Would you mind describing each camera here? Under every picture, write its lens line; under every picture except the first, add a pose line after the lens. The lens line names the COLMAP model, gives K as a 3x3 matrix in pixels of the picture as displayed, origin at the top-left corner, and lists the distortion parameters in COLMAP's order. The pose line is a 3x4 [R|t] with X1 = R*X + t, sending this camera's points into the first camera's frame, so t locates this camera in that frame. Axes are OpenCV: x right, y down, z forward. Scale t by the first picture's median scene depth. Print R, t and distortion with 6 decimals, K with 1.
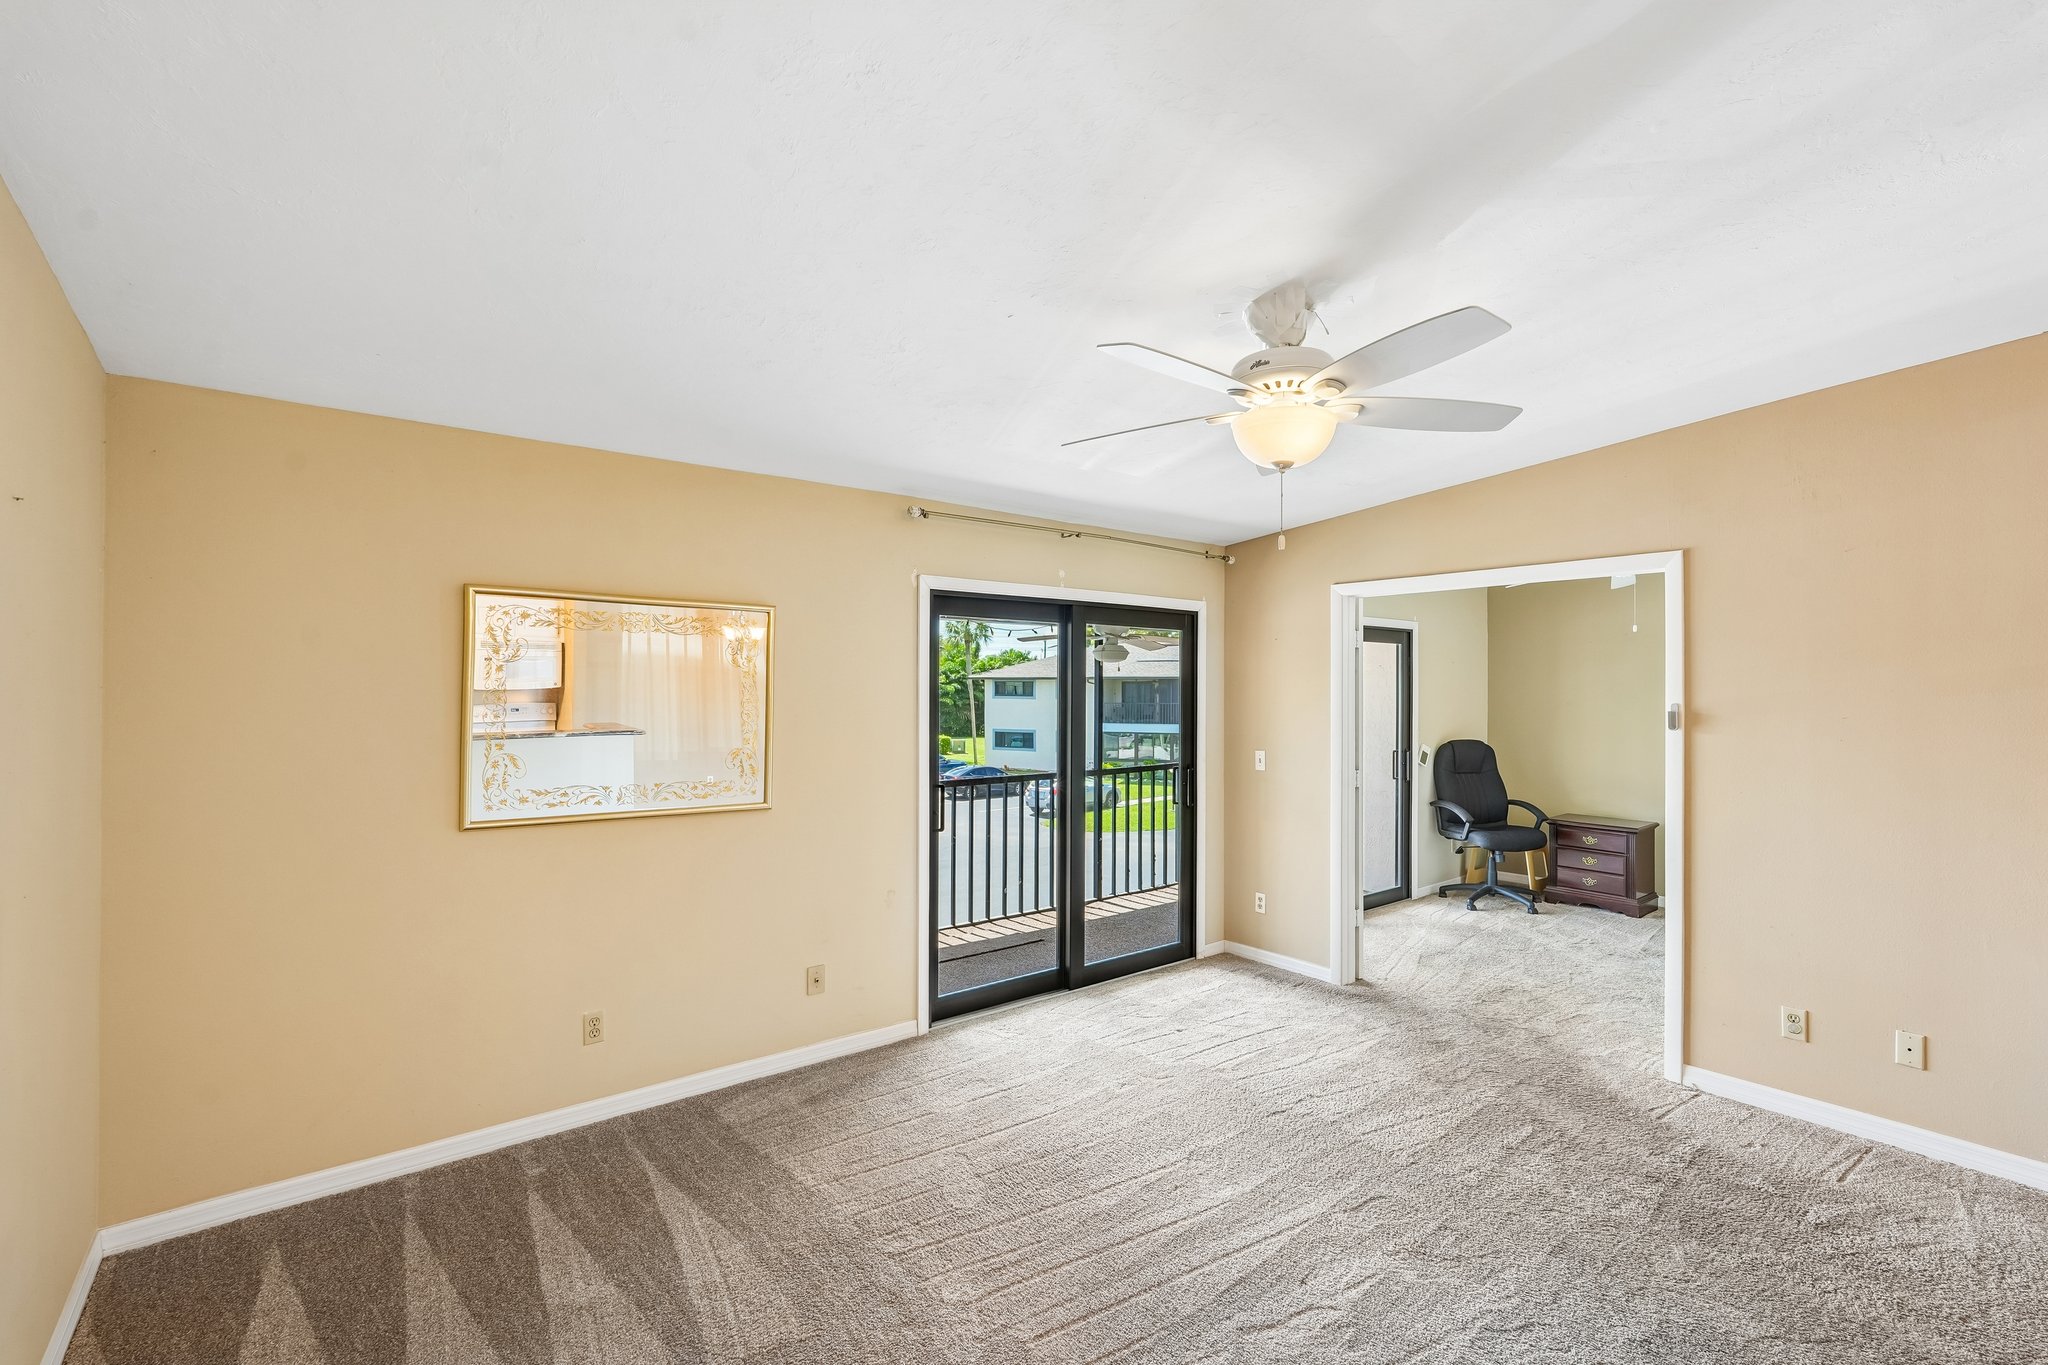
lens RADIAL K [[917.6, 0, 1028.5], [0, 917.6, 690.8], [0, 0, 1]] dist [-0.002873, -0.000013]
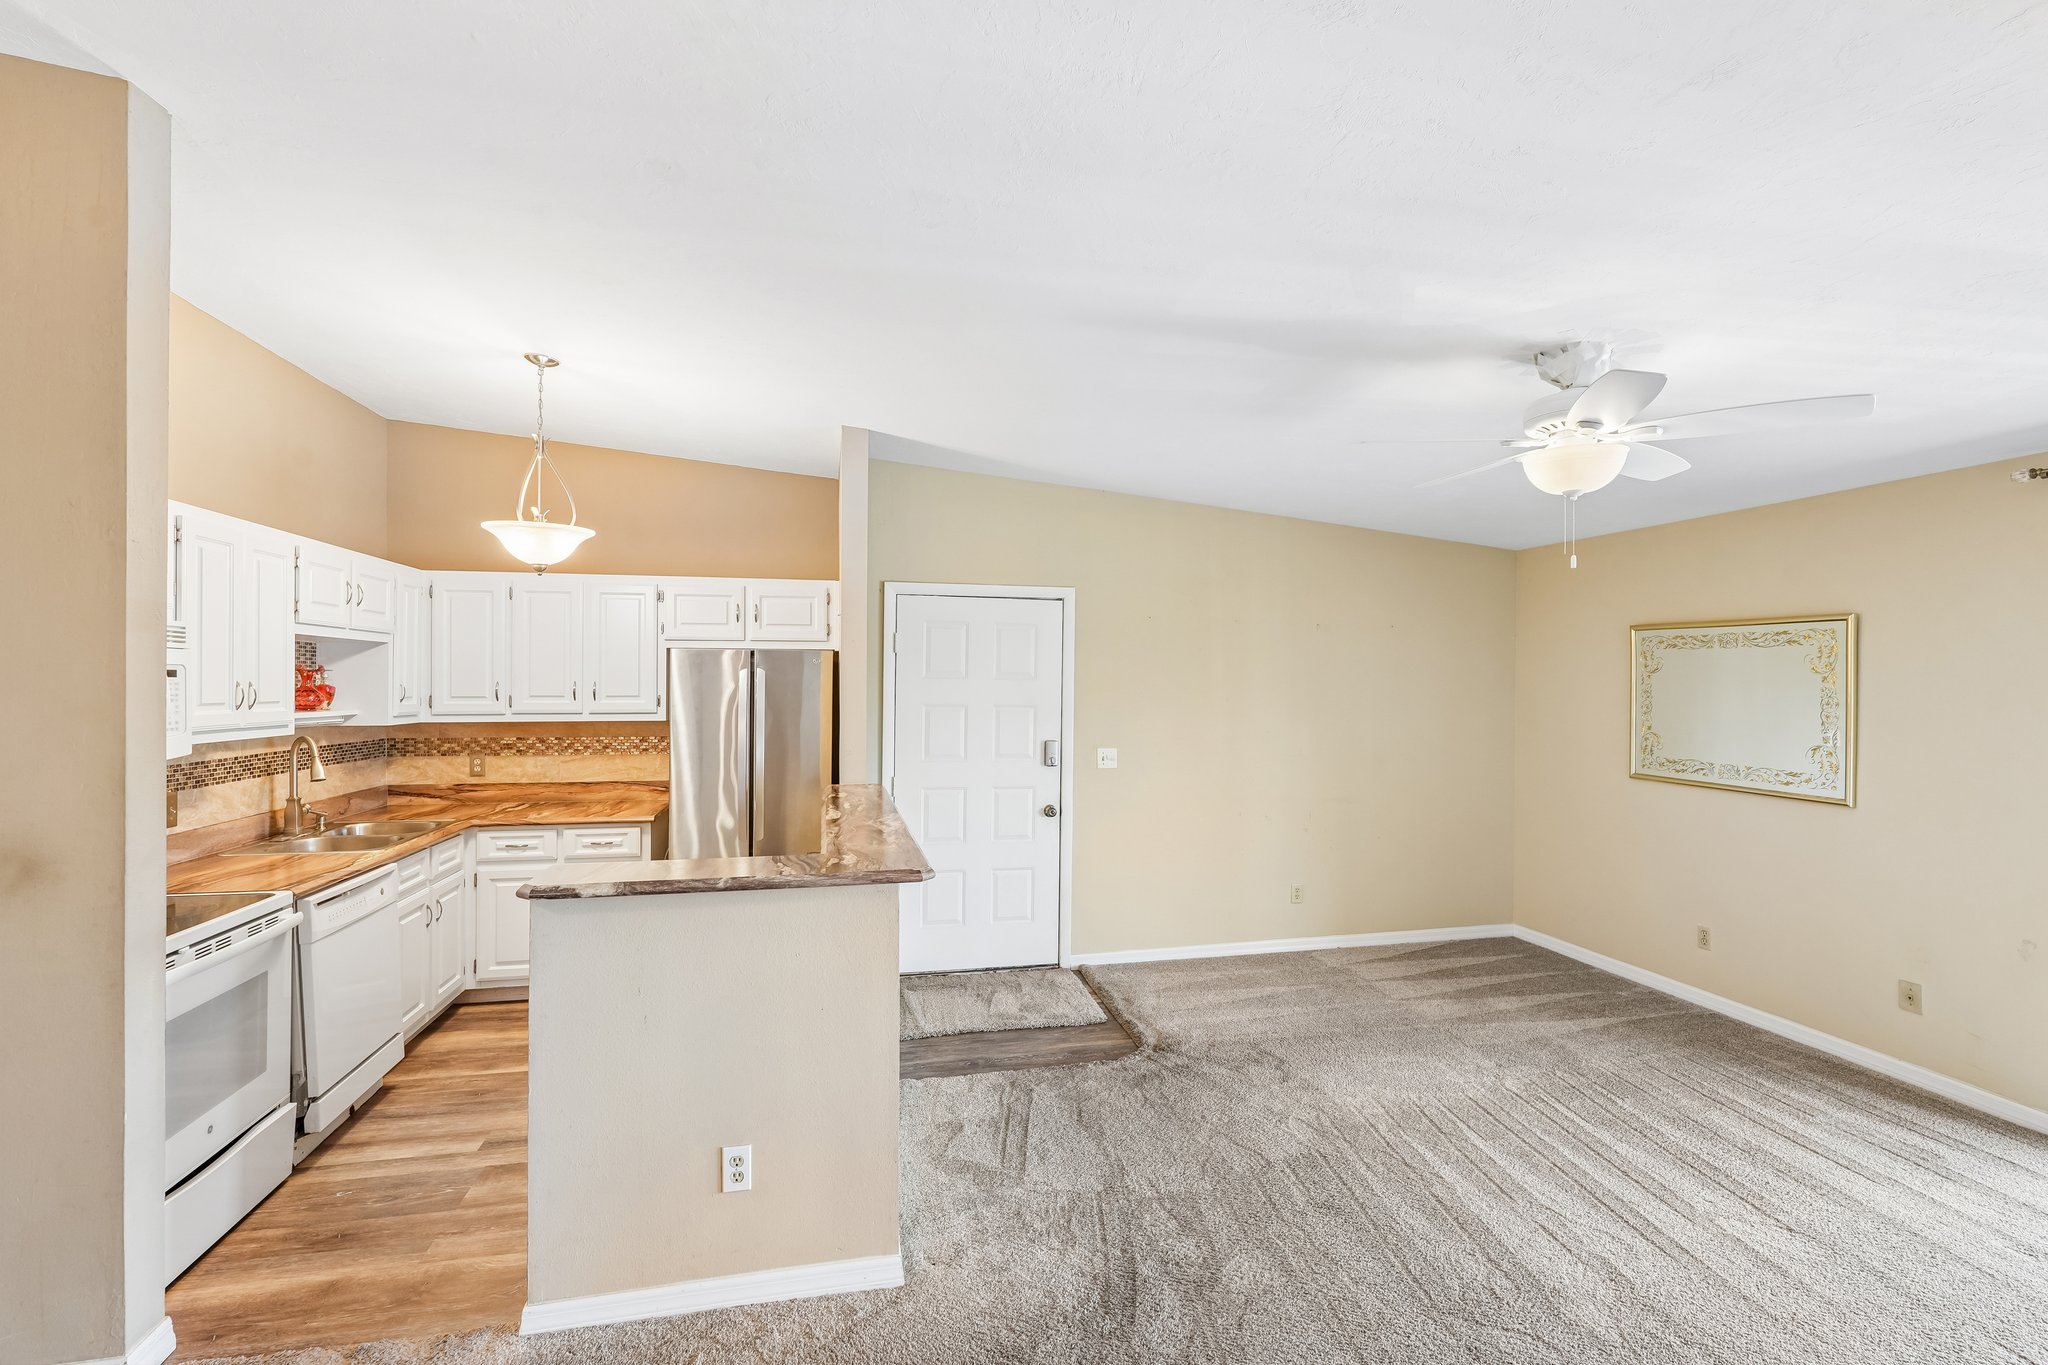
lens RADIAL K [[900.5, 0, 1028.5], [0, 900.5, 682.5], [0, 0, 1]] dist [-0.017354, 0.009251]
pose [[-0.429483, -0.004633, -0.903063, 1.066001], [-0.009633, 0.999953, -0.000549, -0.003670], [0.903023, 0.008463, -0.429508, 0.597136]]
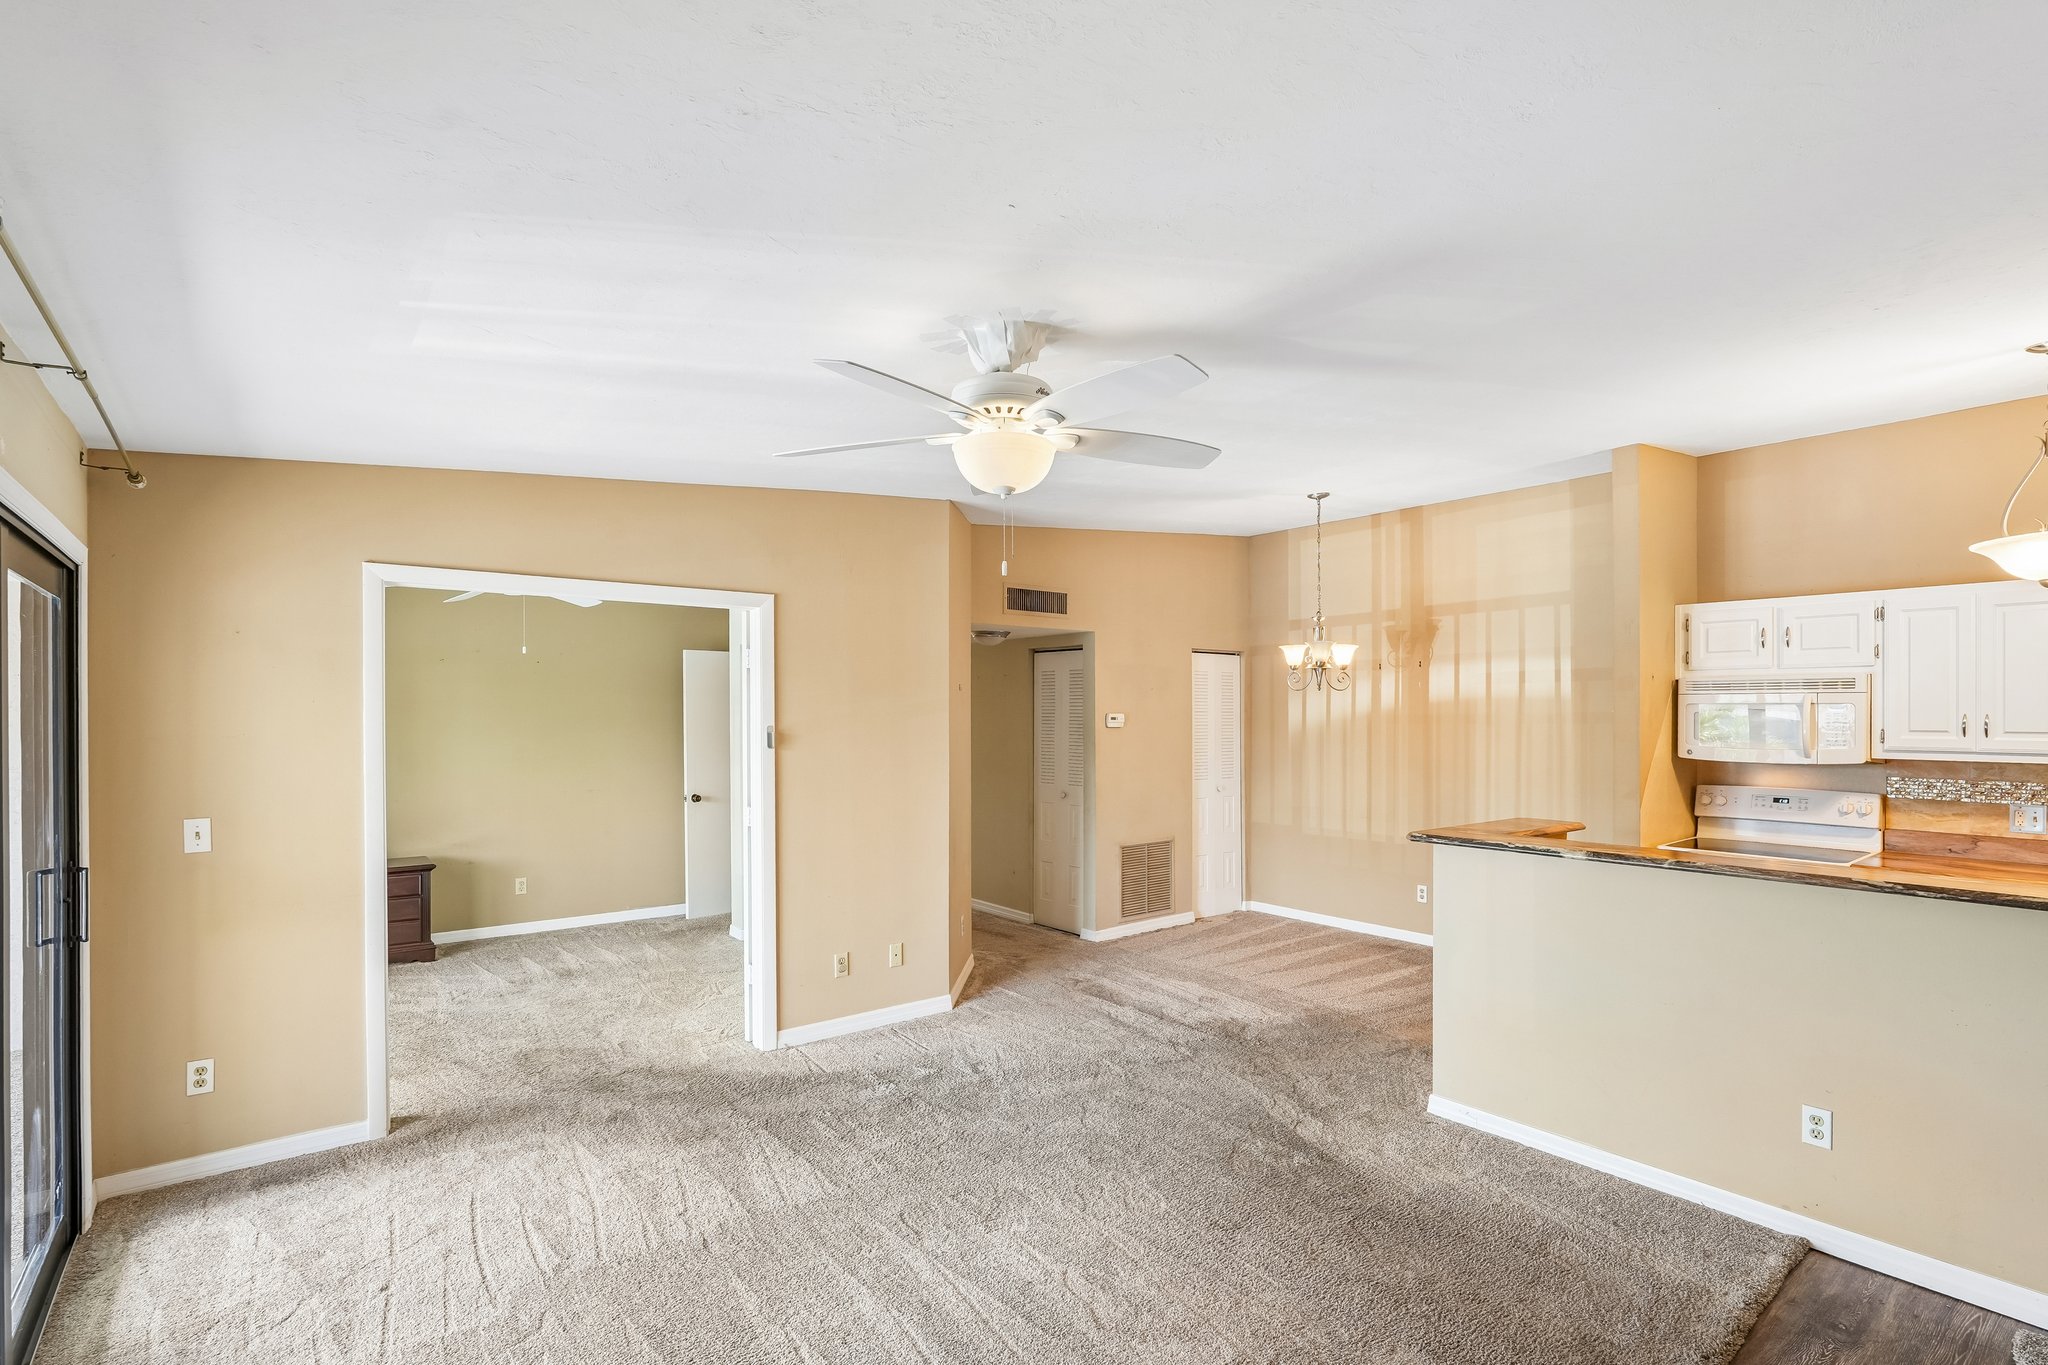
lens RADIAL K [[980.3, 0, 1048.6], [0, 980.3, 715.4], [0, 0, 1]] dist [-0.000861, 0.000166]
pose [[-0.009993, -0.004783, 0.999939, -0.544607], [0.001876, 0.999987, 0.004802, -0.004182], [-0.999948, 0.001924, -0.009984, 0.660651]]
